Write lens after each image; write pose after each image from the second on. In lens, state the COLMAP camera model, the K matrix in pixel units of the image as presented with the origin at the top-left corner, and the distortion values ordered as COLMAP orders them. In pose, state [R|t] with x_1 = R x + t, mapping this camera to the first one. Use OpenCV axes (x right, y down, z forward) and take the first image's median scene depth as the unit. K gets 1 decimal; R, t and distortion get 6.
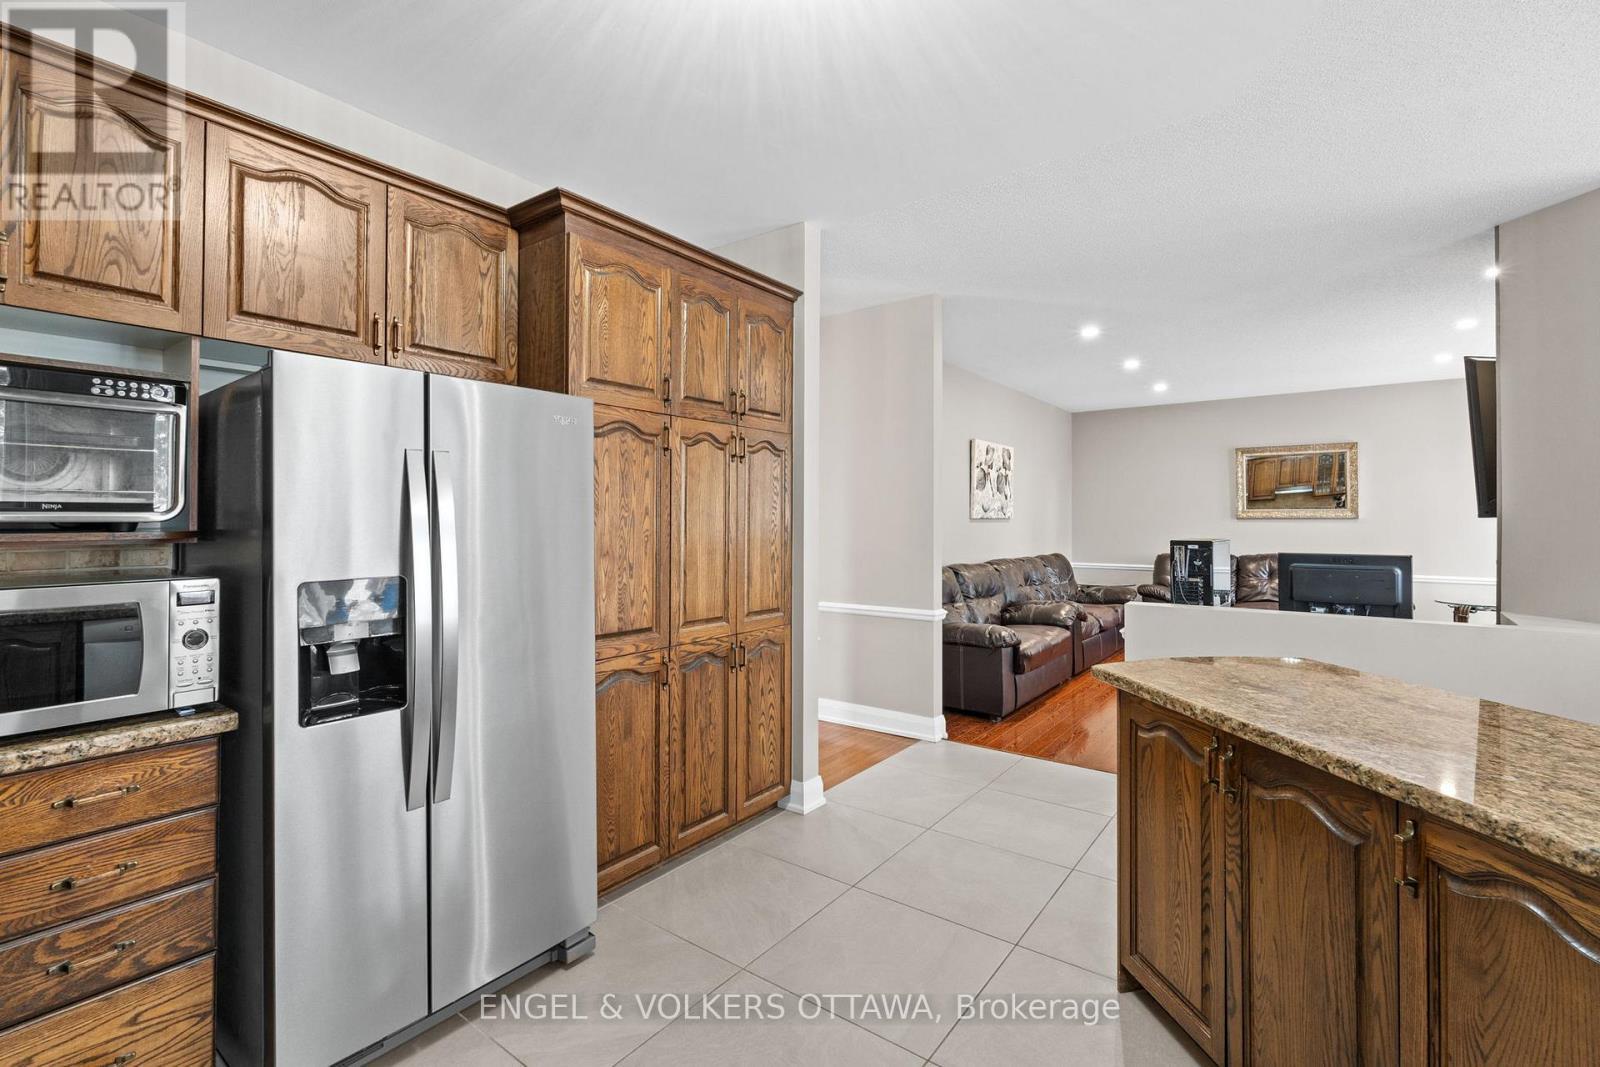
lens RADIAL K [[715.6, 0, 799.1], [0, 715.6, 505.7], [0, 0, 1]] dist [-0.000580, -0.000276]
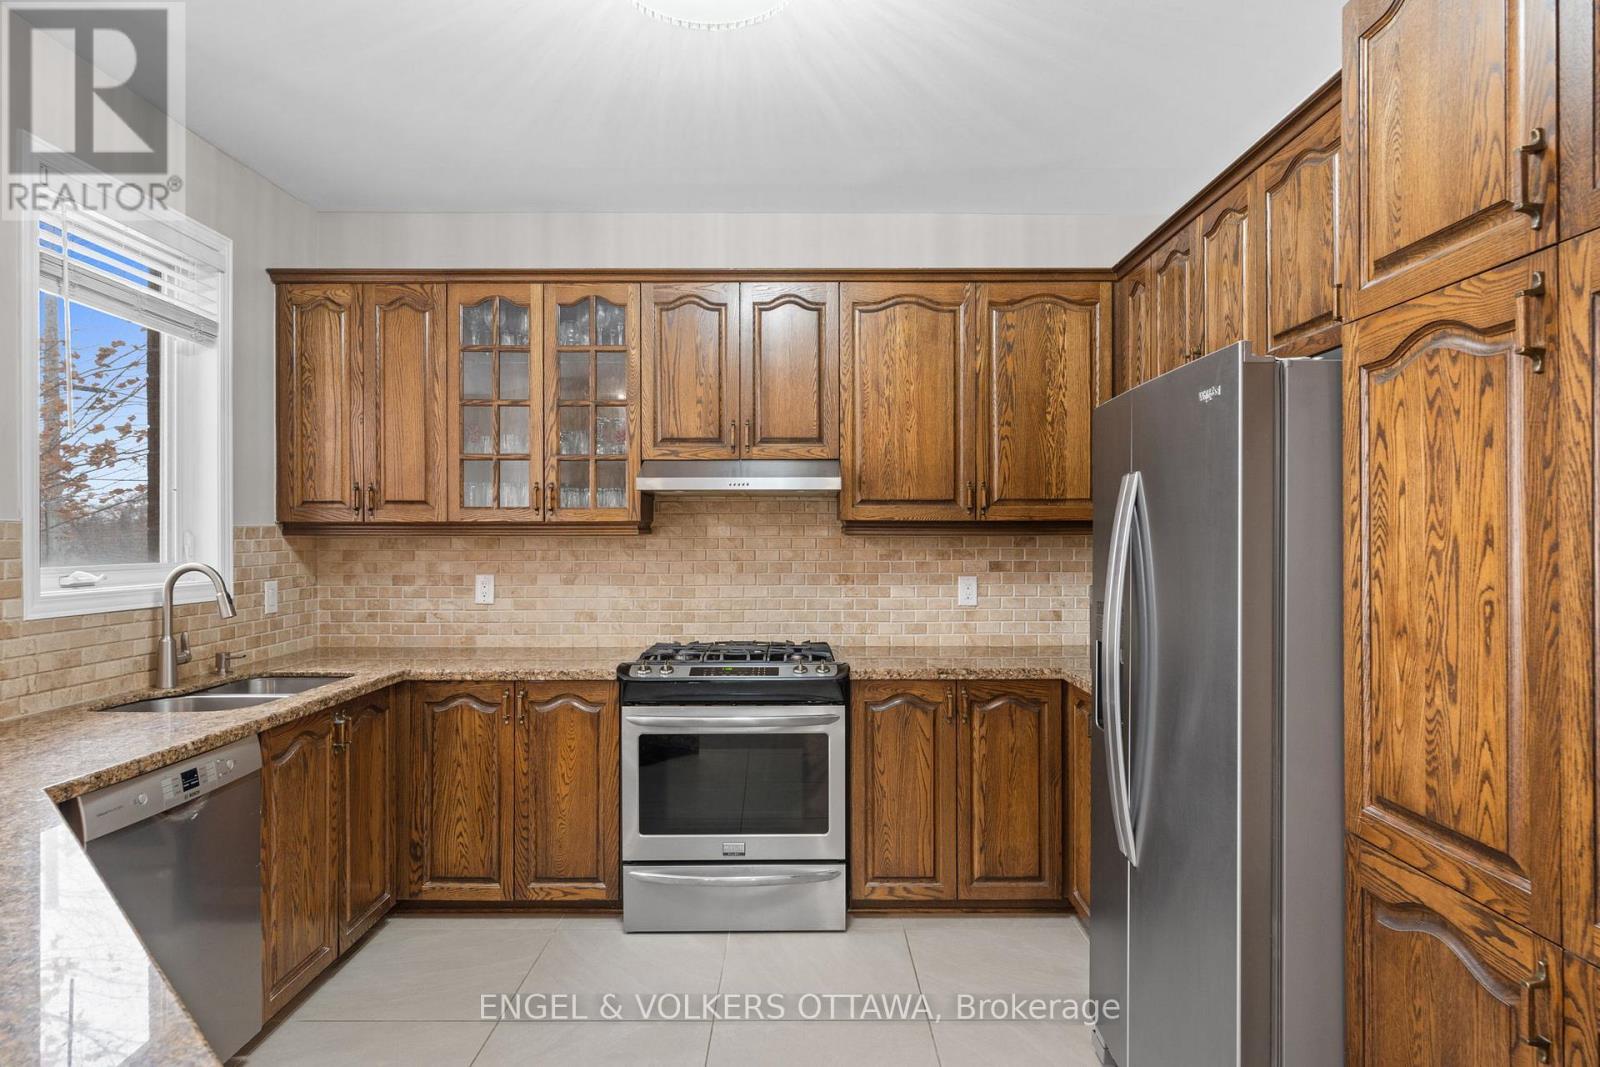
lens RADIAL K [[965.5, 0, 800.0], [0, 965.5, 533.5], [0, 0, 1]] dist [0.001099, 0.000028]
pose [[-0.803381, 0.000807, -0.595465, 0.283461], [0.012462, 0.999803, -0.015458, 0.007005], [0.595335, -0.019839, -0.803233, 0.892054]]
